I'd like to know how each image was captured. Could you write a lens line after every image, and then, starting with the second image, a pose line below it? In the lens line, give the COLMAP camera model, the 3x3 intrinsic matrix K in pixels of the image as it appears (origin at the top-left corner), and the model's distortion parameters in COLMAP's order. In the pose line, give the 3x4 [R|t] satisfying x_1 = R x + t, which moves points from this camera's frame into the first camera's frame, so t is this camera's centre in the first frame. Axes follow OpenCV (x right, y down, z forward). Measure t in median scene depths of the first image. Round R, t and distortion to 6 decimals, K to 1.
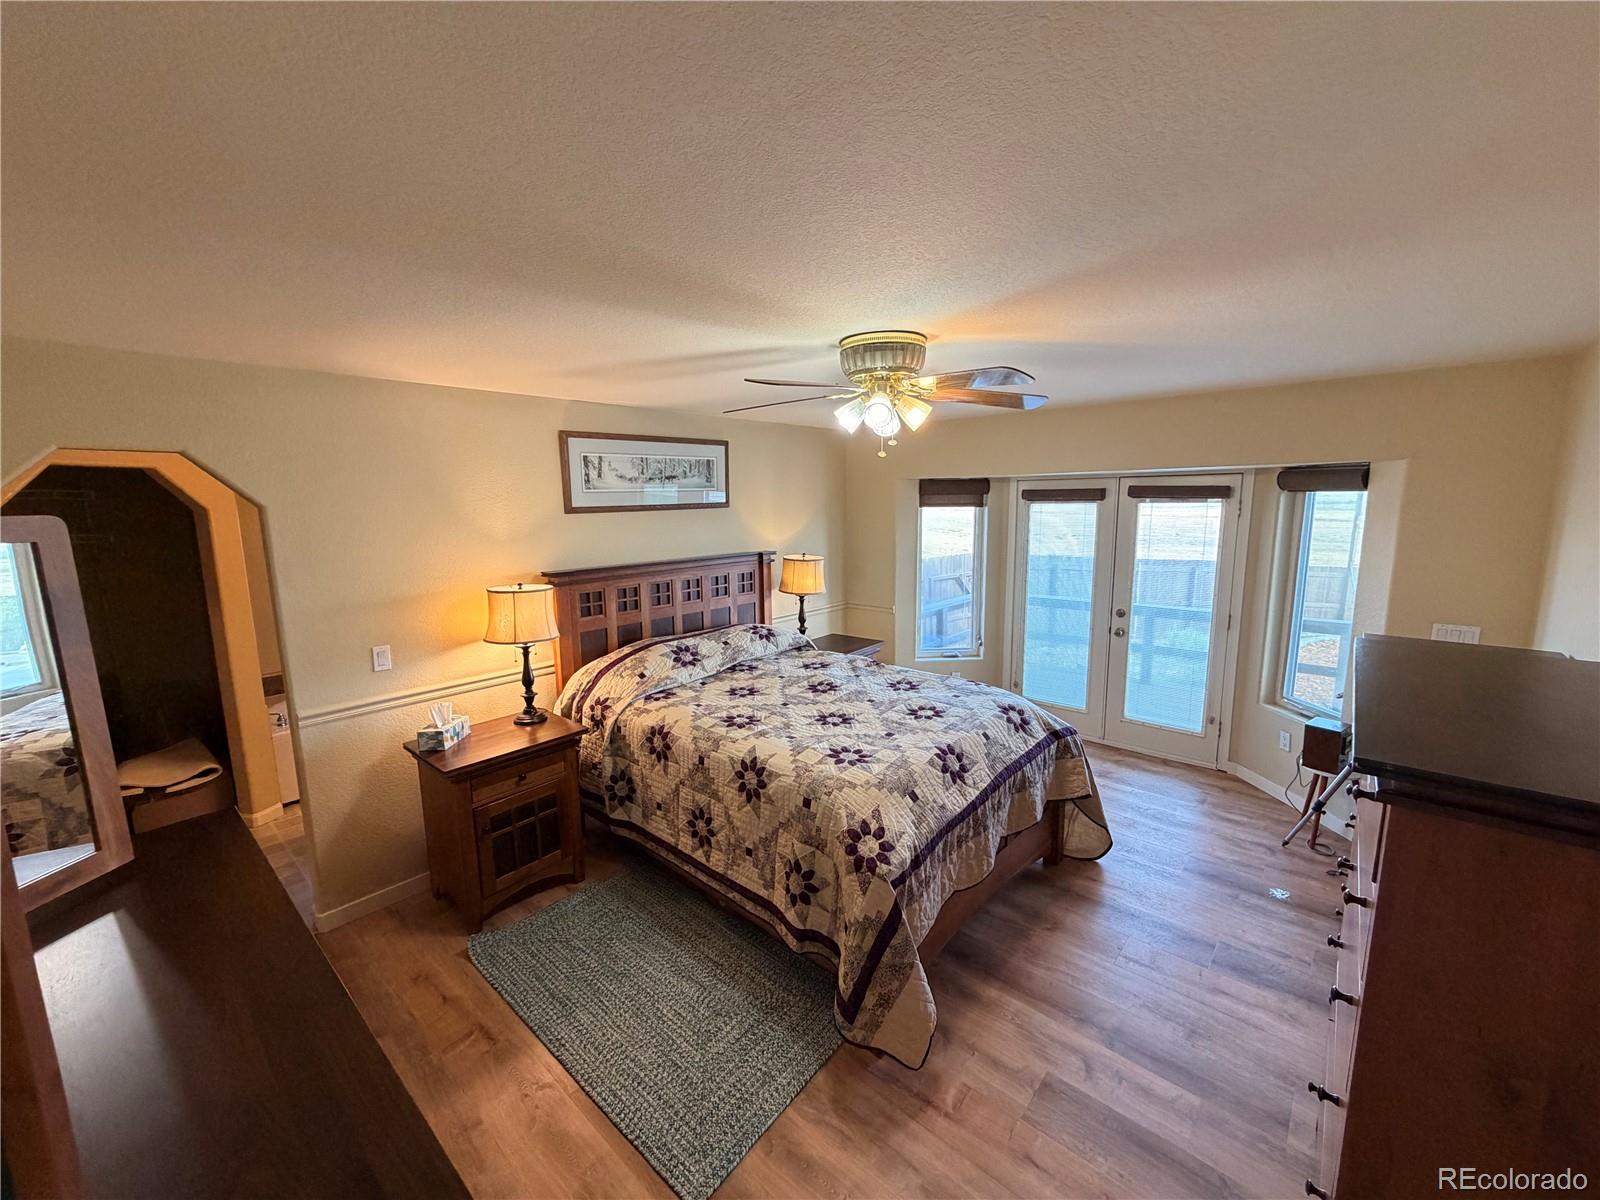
lens RADIAL K [[635.1, 0, 797.3], [0, 635.1, 600.3], [0, 0, 1]] dist [-0.003196, 0.000633]
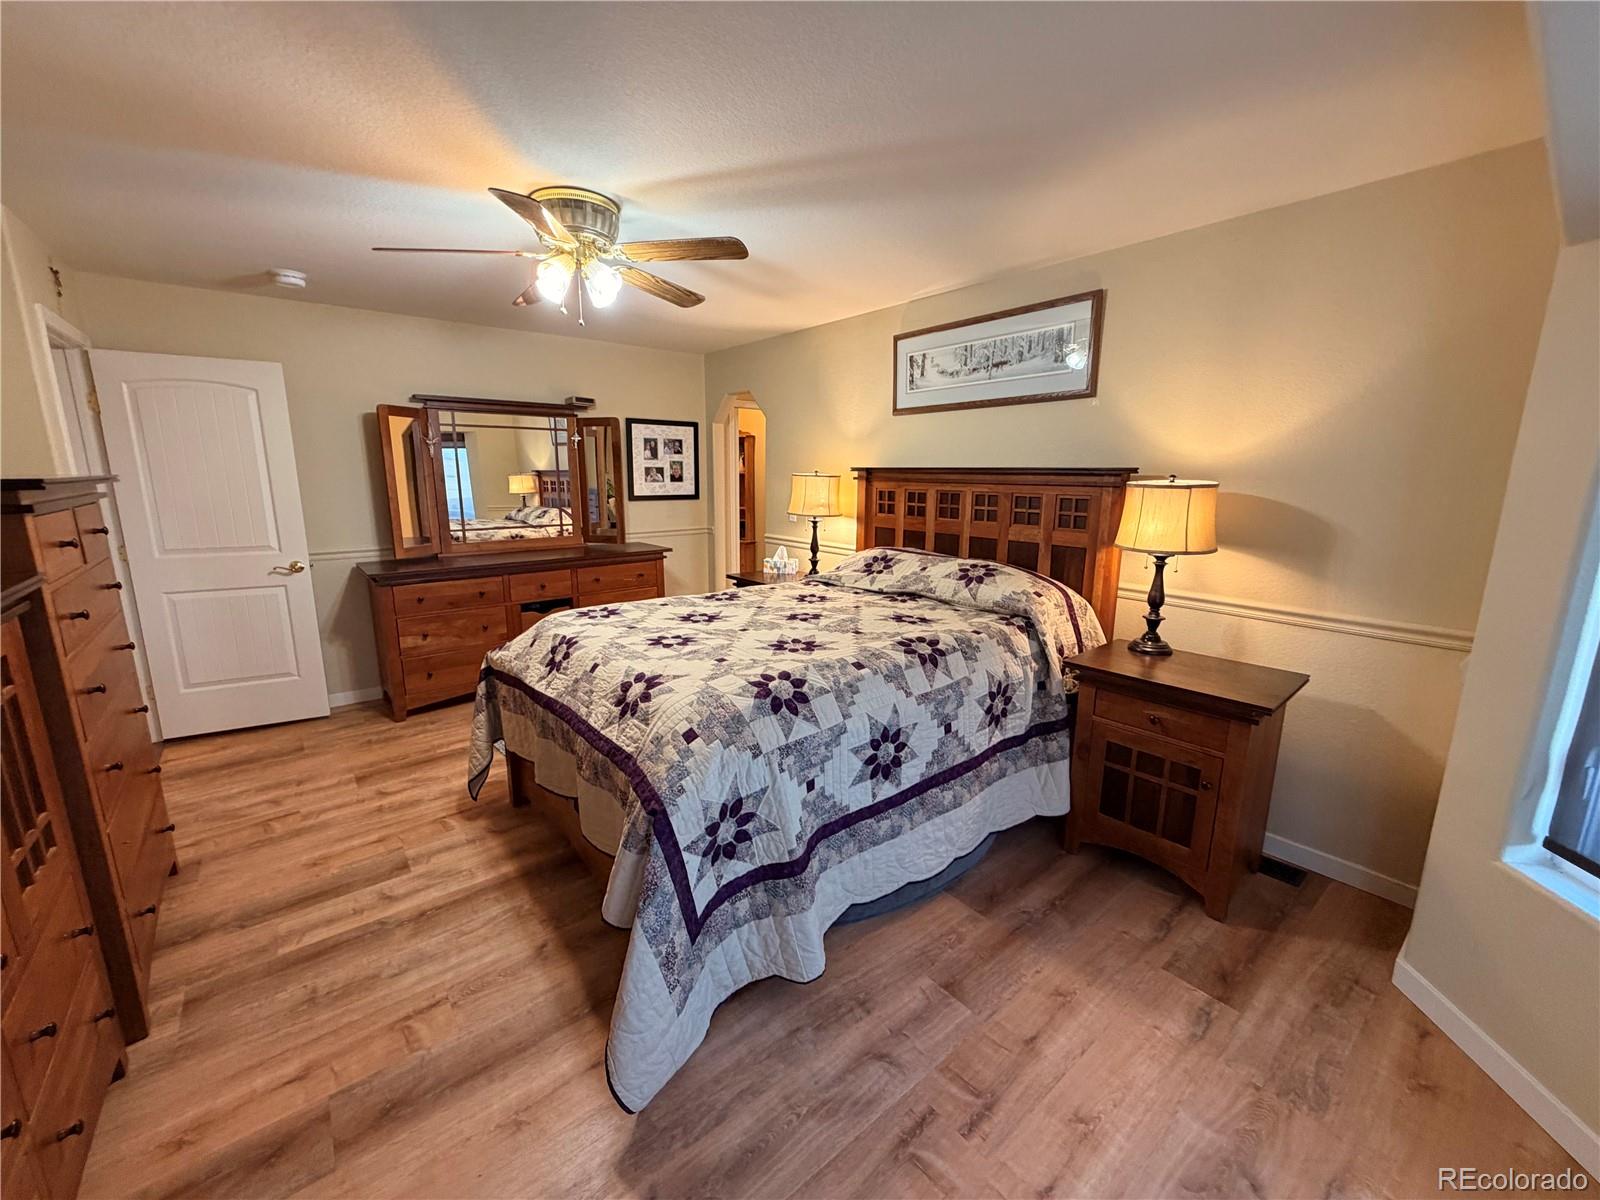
lens RADIAL K [[635.1, 0, 795.7], [0, 635.1, 599.1], [0, 0, 1]] dist [-0.003196, 0.000633]
pose [[-0.152568, 0.213739, -0.964903, 0.737176], [-0.156741, 0.958743, 0.237158, -0.064817], [0.975784, 0.187423, -0.112772, 0.980739]]
